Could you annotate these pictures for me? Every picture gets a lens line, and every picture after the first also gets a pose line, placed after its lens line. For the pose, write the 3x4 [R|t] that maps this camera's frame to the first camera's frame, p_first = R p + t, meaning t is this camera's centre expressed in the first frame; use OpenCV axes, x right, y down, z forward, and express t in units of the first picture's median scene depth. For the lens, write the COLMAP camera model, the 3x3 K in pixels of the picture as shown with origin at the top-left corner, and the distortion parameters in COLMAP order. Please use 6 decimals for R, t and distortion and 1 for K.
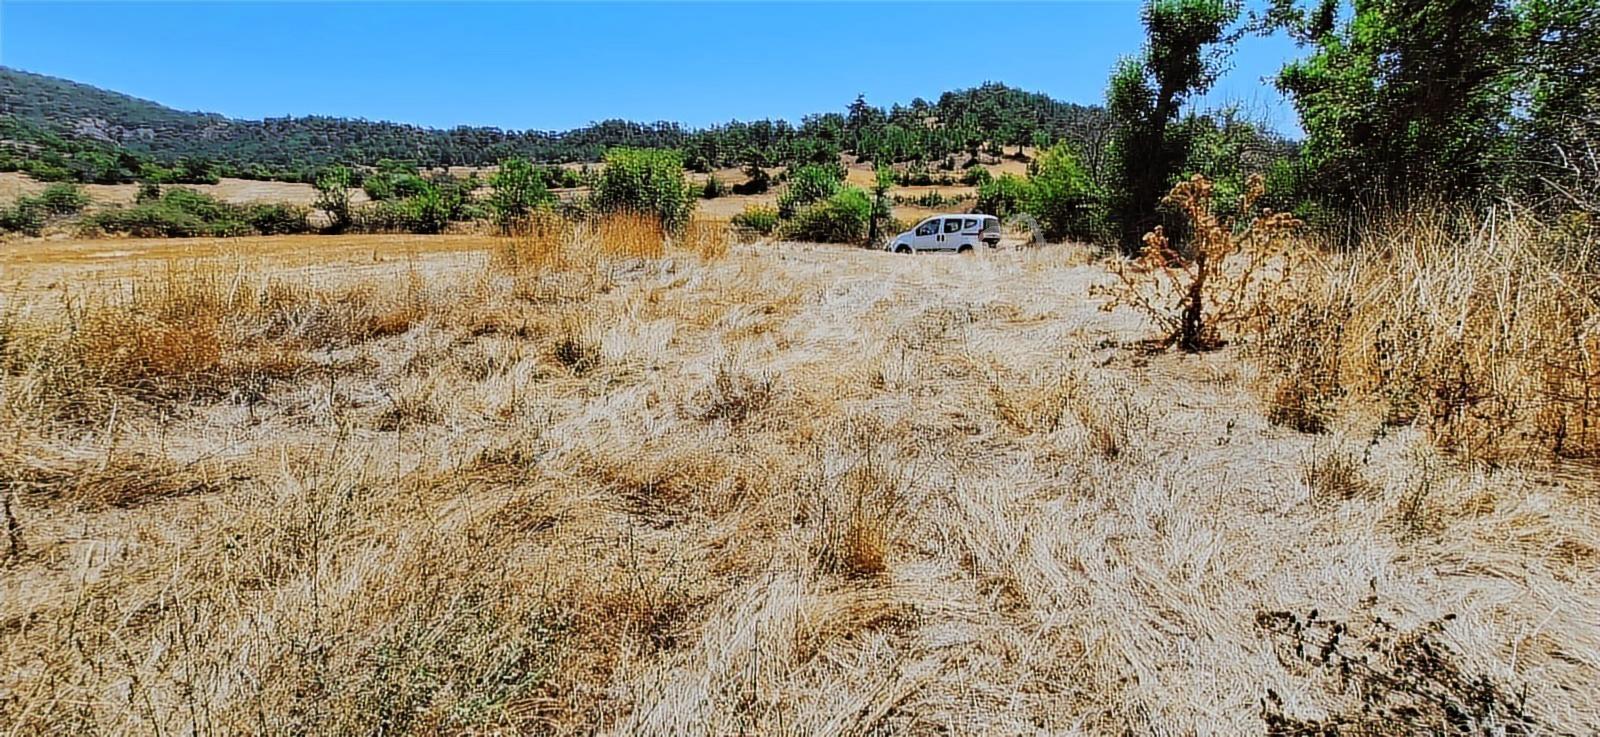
lens RADIAL K [[632.6, 0, 806.0], [0, 632.6, 366.9], [0, 0, 1]] dist [-0.006498, 0.001938]
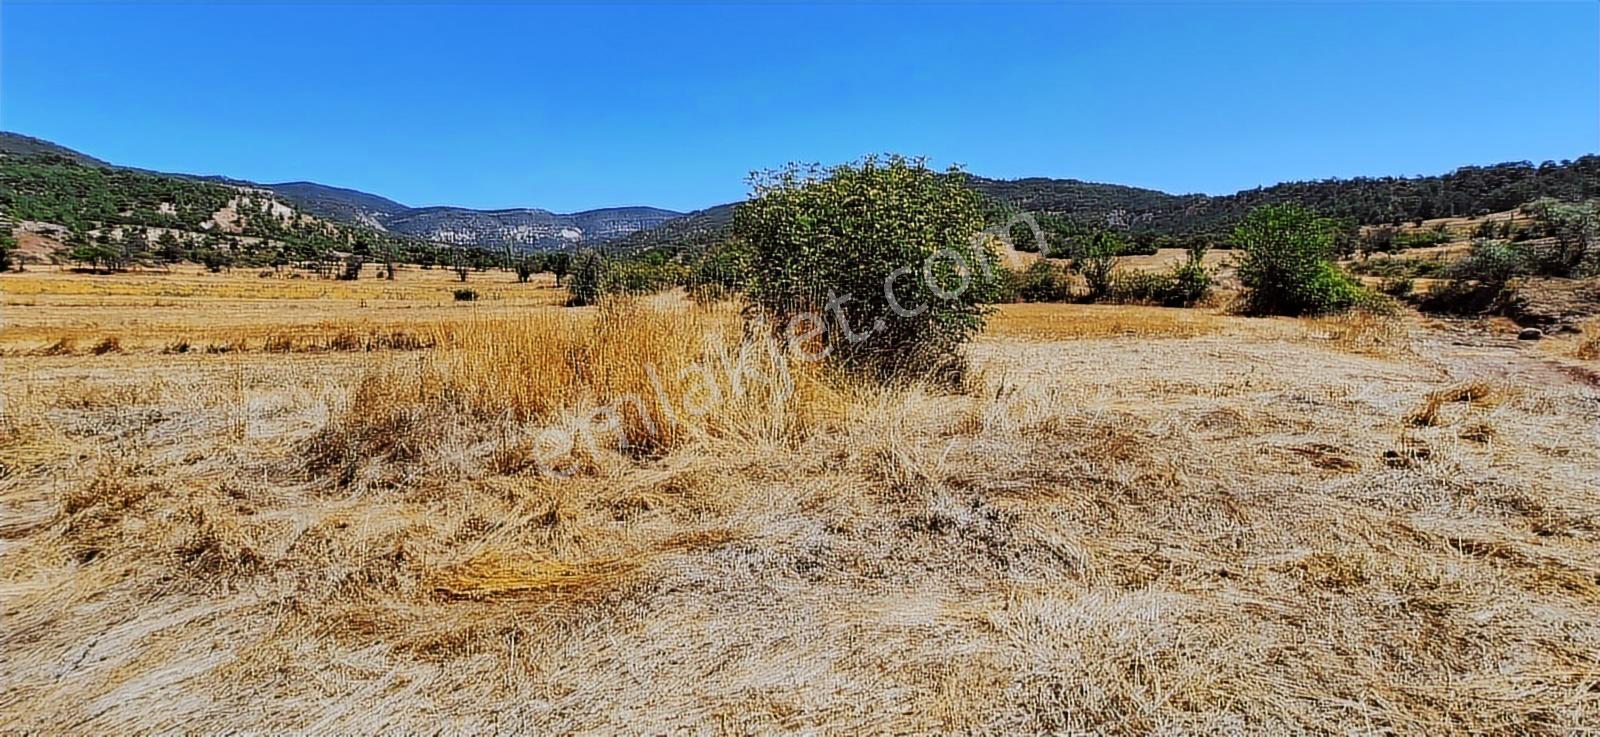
lens RADIAL K [[632.6, 0, 804.9], [0, 632.6, 365.7], [0, 0, 1]] dist [-0.006498, 0.001938]
pose [[0.284921, 0.120863, -0.950901, 0.019568], [-0.213619, 0.975077, 0.059928, -0.023184], [0.934445, 0.186055, 0.303639, 0.089611]]
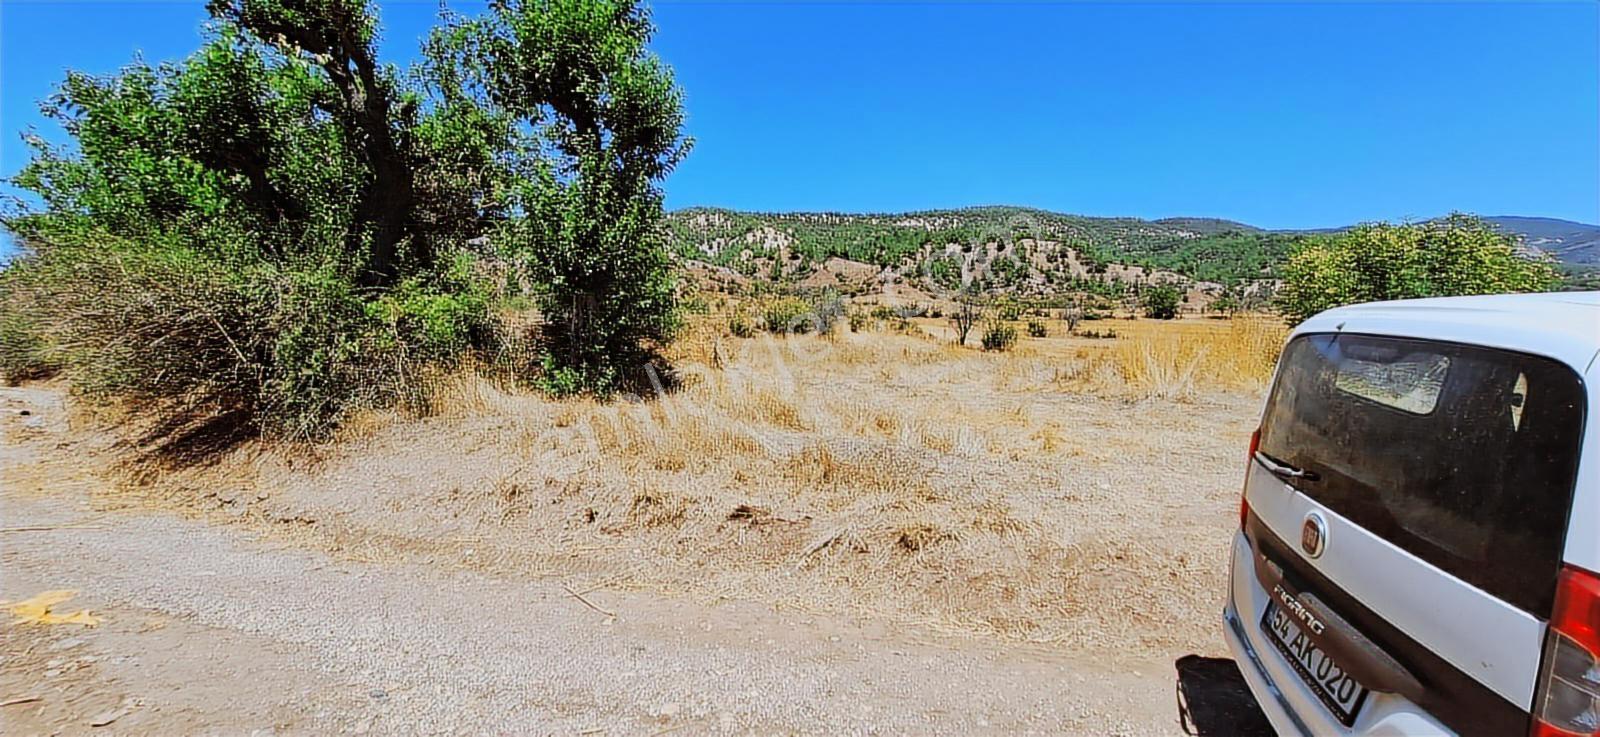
lens RADIAL K [[632.6, 0, 808.3], [0, 632.6, 364.0], [0, 0, 1]] dist [-0.006498, 0.001938]
pose [[-0.914260, 0.020001, -0.404634, 0.054243], [-0.093560, 0.961358, 0.258915, -0.033987], [0.394177, 0.274573, -0.877060, 0.143952]]
